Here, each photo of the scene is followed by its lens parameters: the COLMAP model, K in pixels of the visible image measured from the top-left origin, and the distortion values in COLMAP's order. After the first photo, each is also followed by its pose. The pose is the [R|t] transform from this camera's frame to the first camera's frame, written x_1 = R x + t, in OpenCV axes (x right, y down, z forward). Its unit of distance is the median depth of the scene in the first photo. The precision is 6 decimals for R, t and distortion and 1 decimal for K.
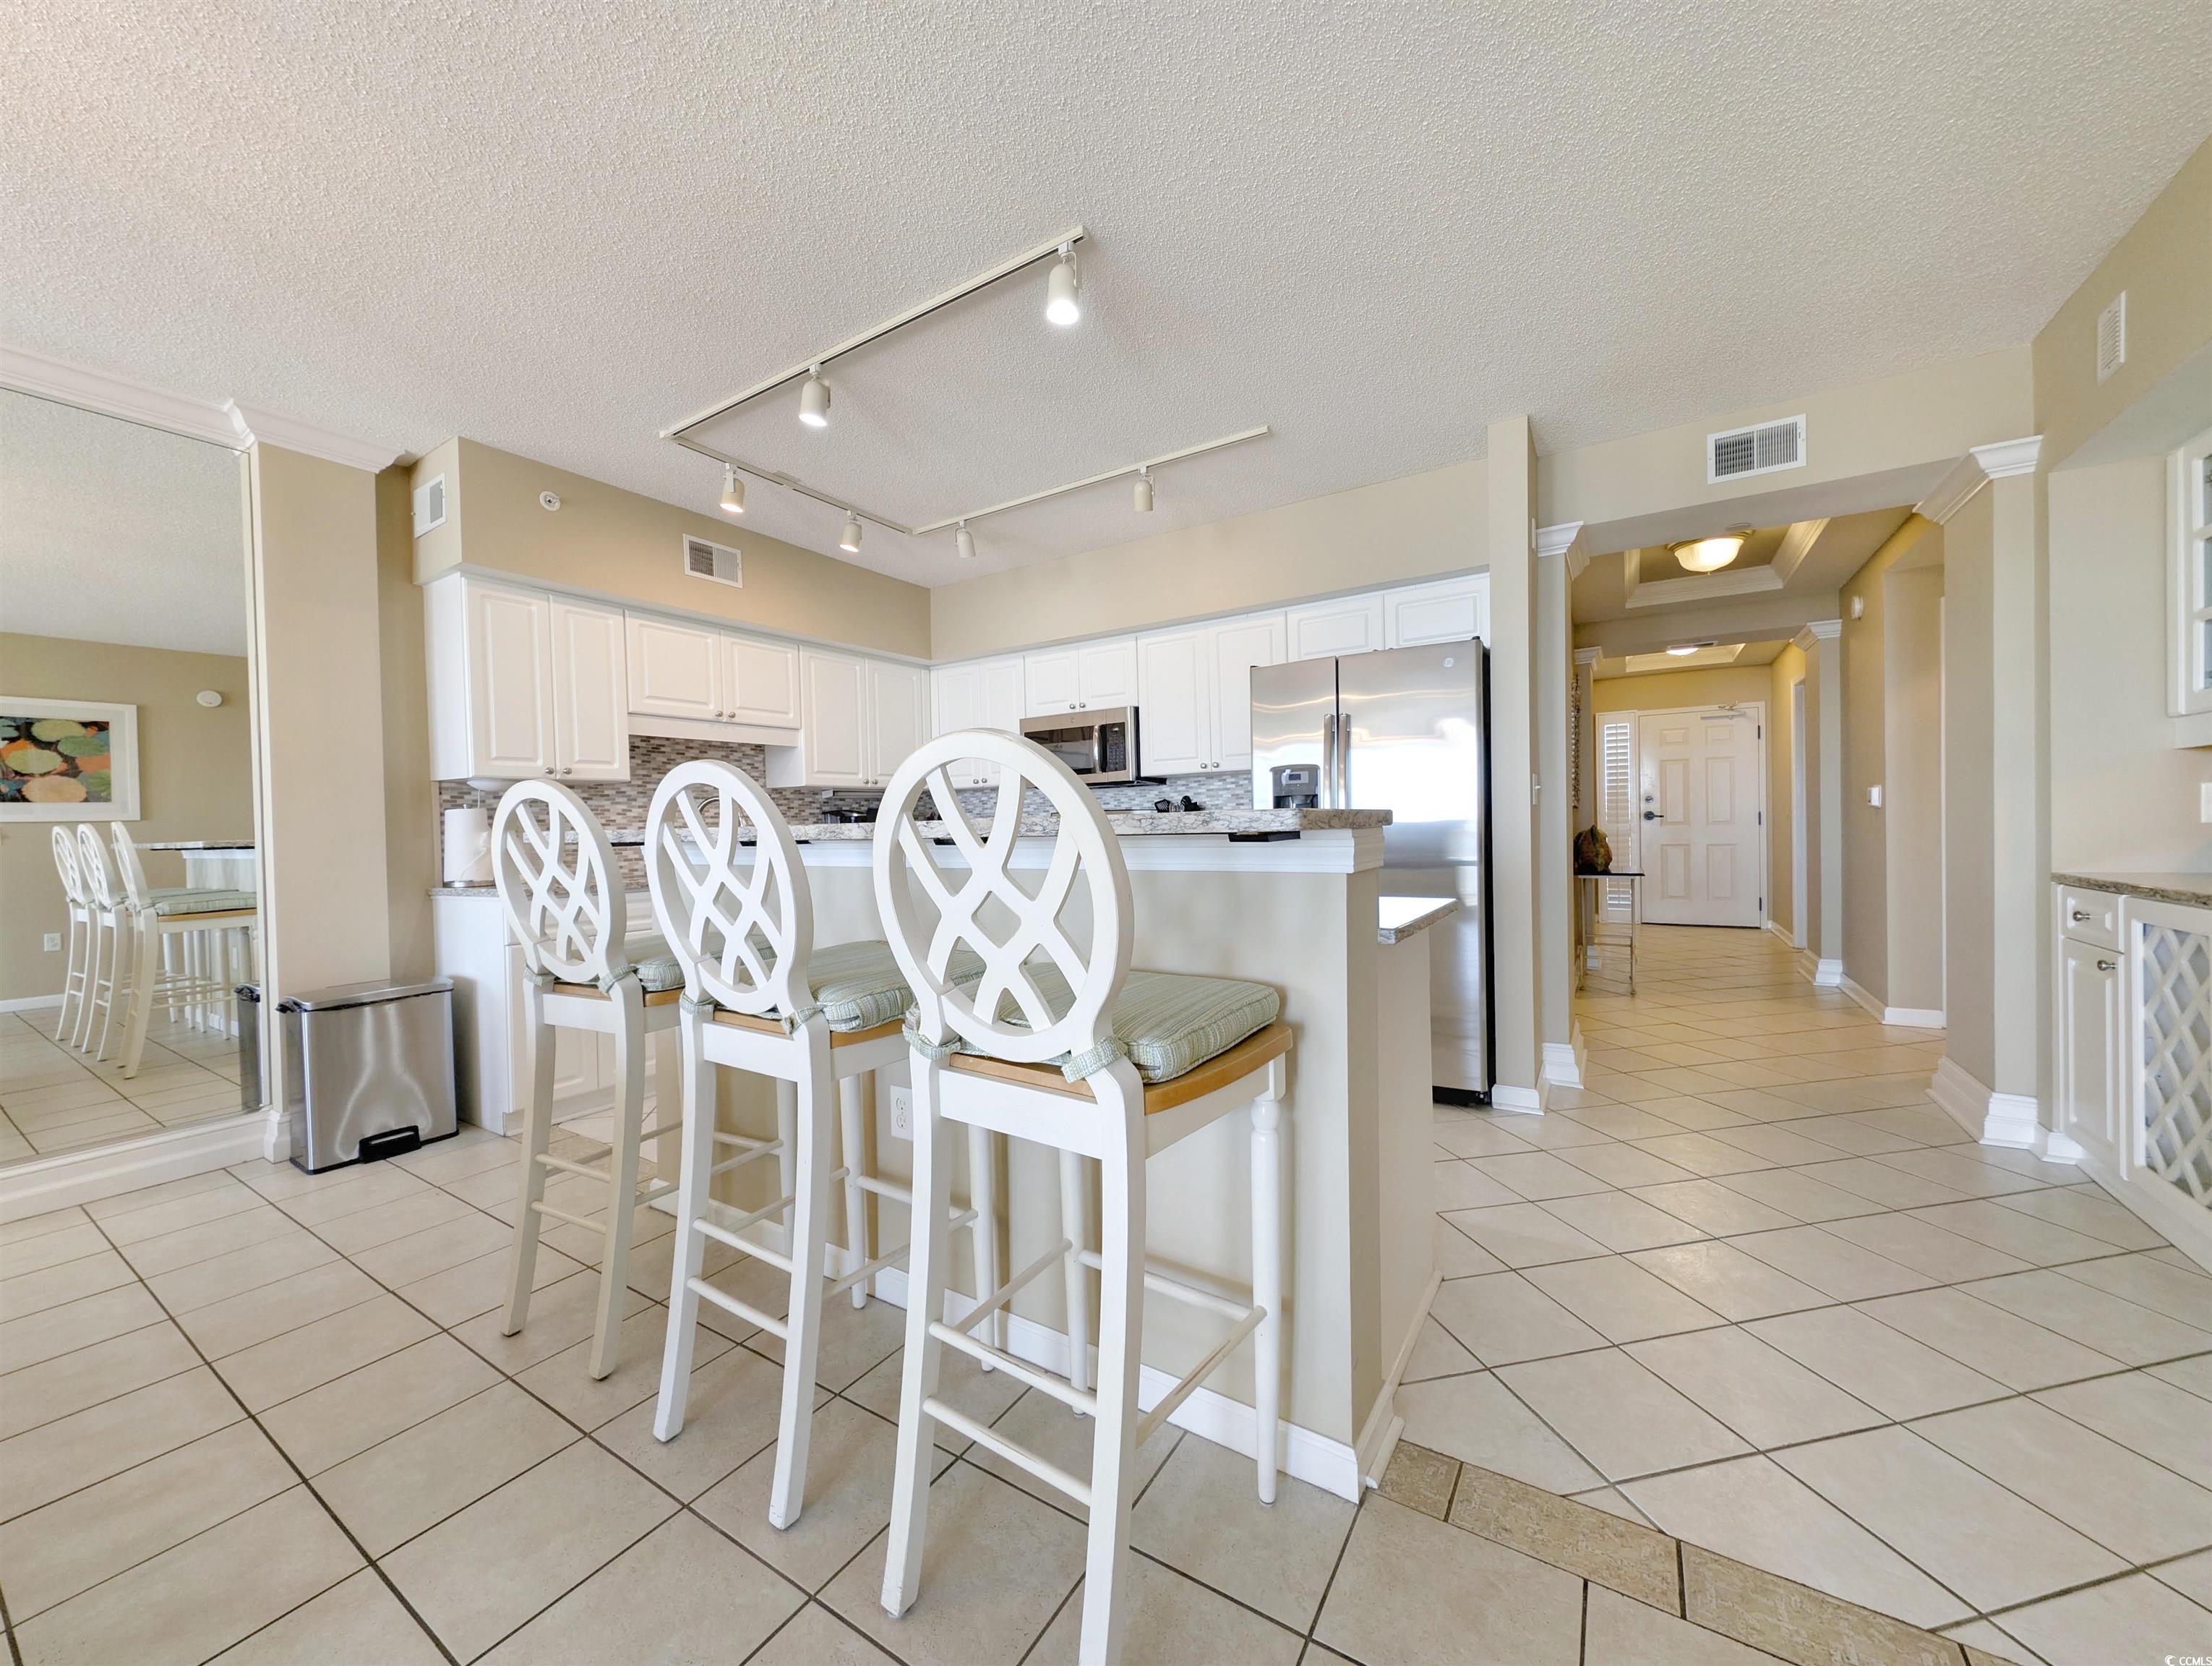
lens RADIAL K [[831.2, 0, 1086.7], [0, 831.2, 836.8], [0, 0, 1]] dist [0.009071, -0.004936]
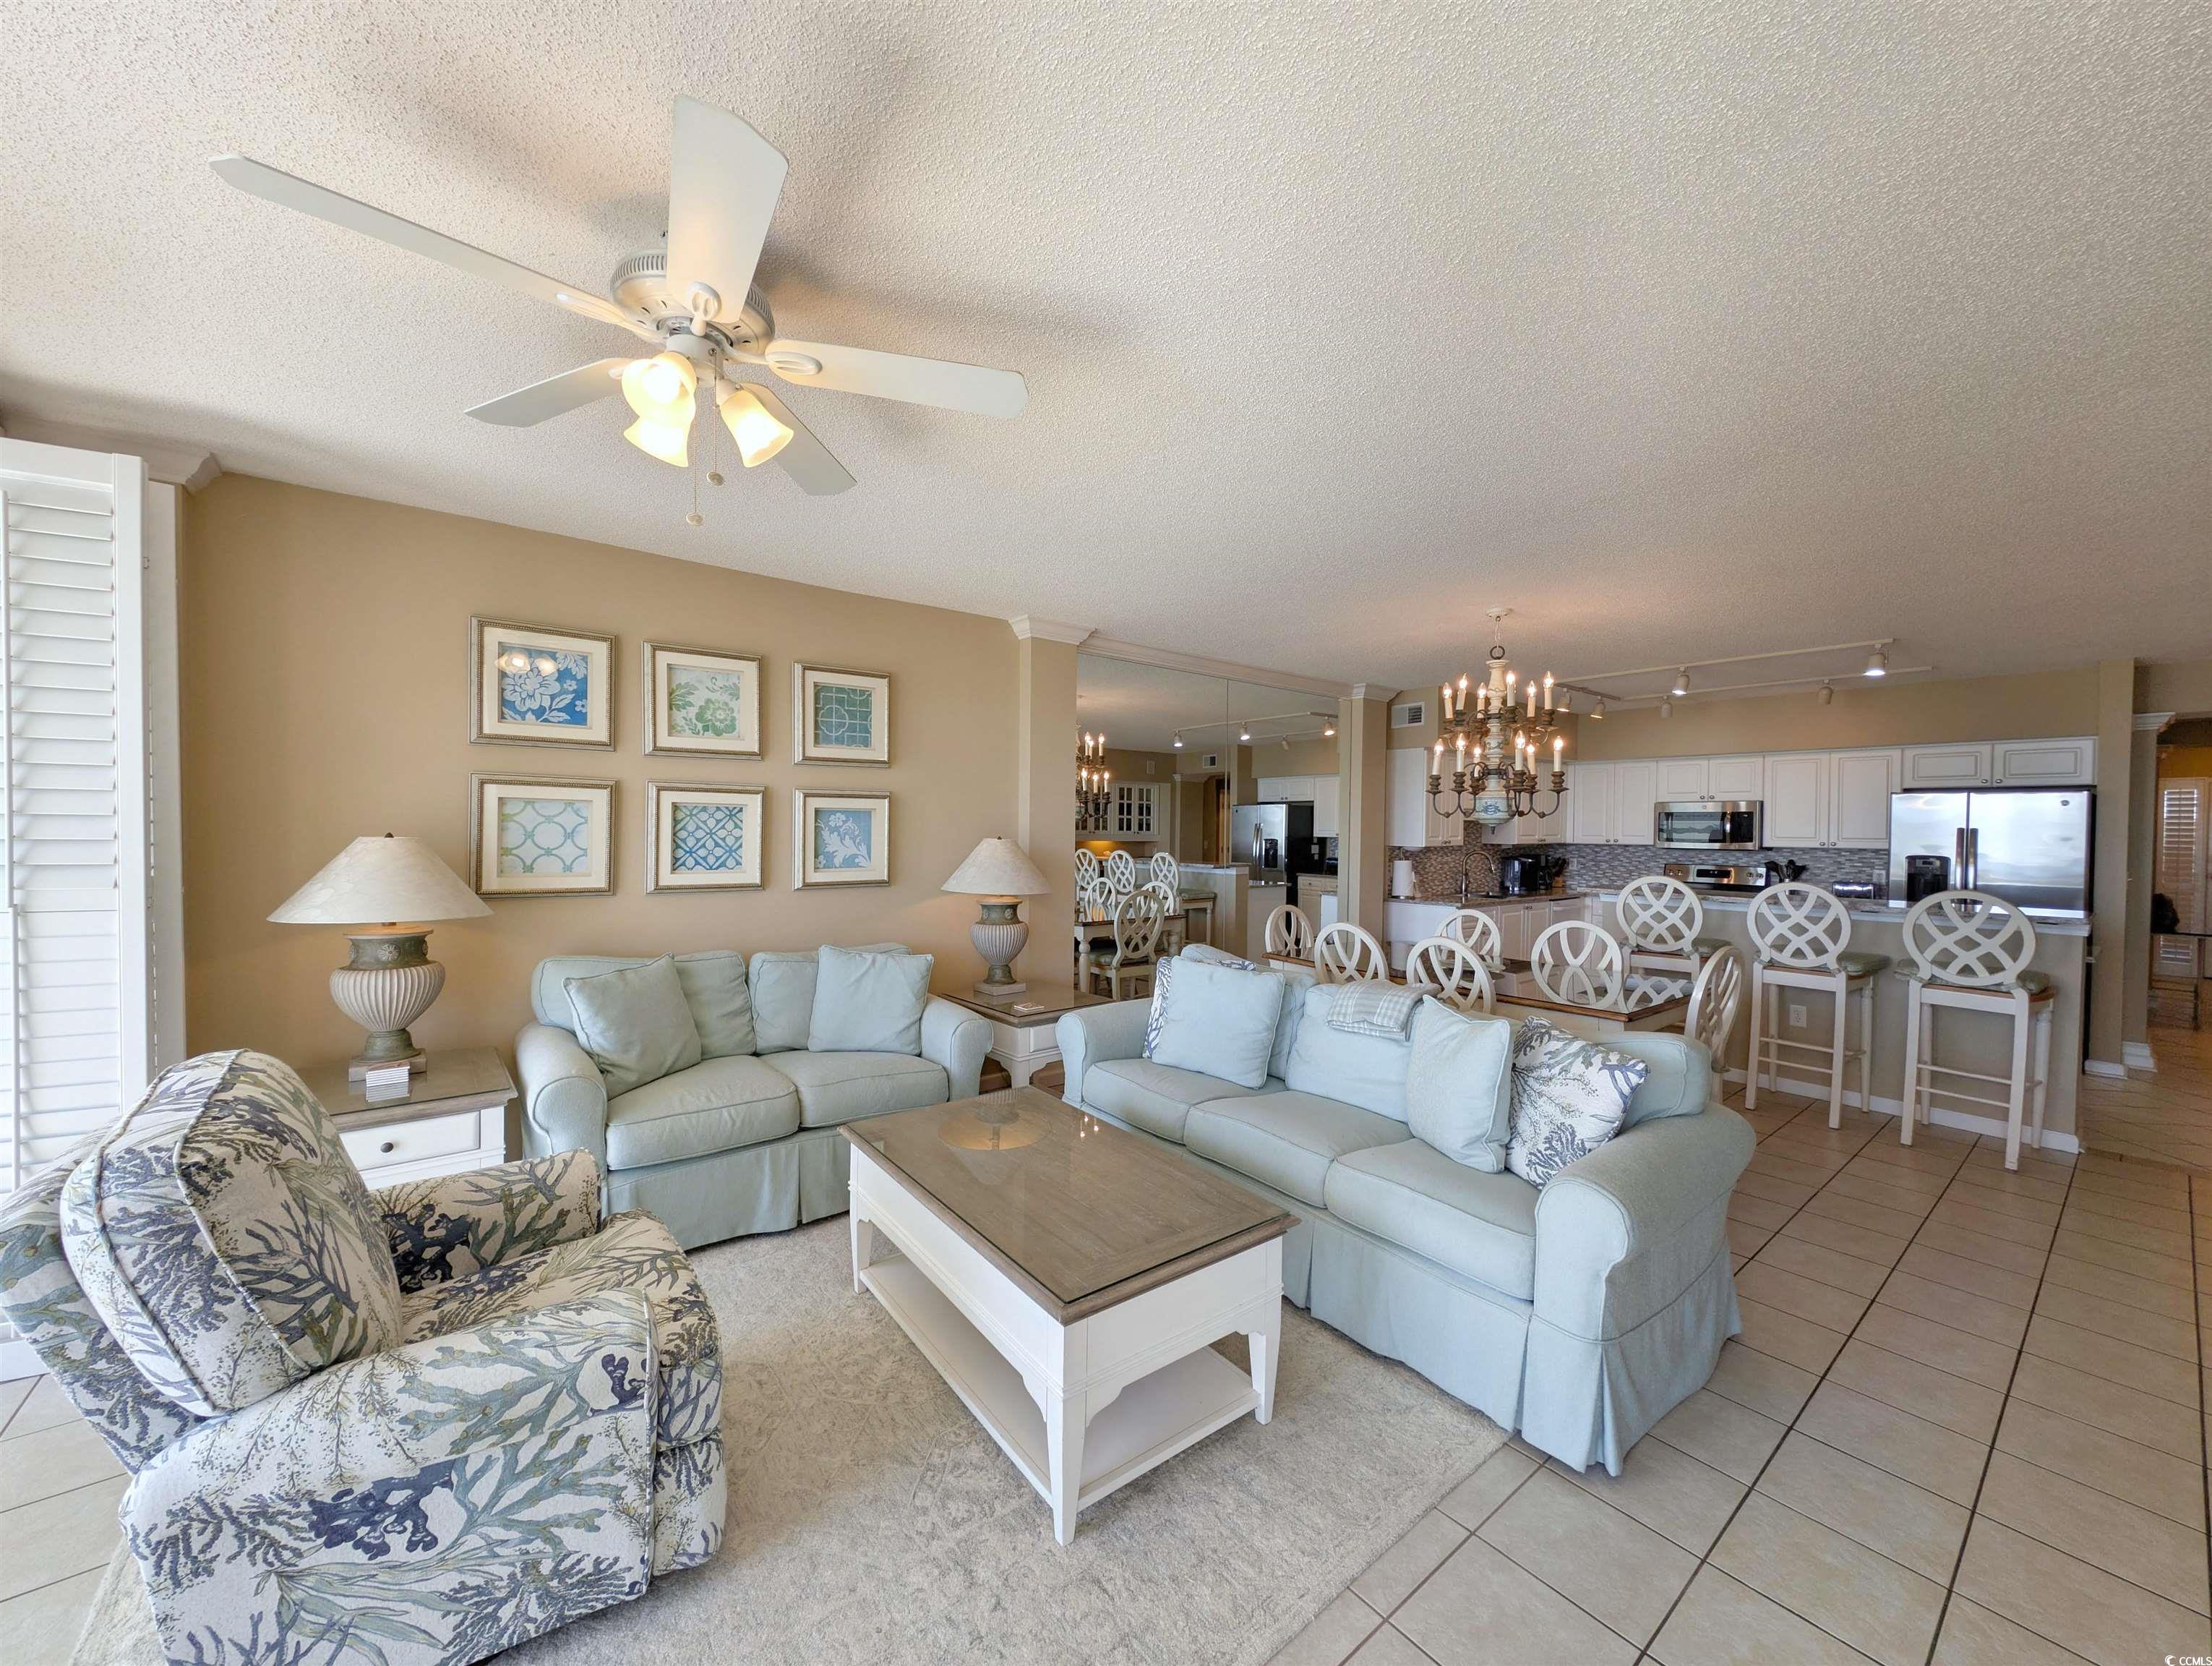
lens RADIAL K [[831.2, 0, 1094.7], [0, 831.2, 842.1], [0, 0, 1]] dist [0.009071, -0.004936]
pose [[0.942680, 0.039652, -0.331333, -0.579173], [-0.036994, 0.999213, 0.014329, -0.058107], [0.331640, -0.001251, 0.943405, -0.840650]]
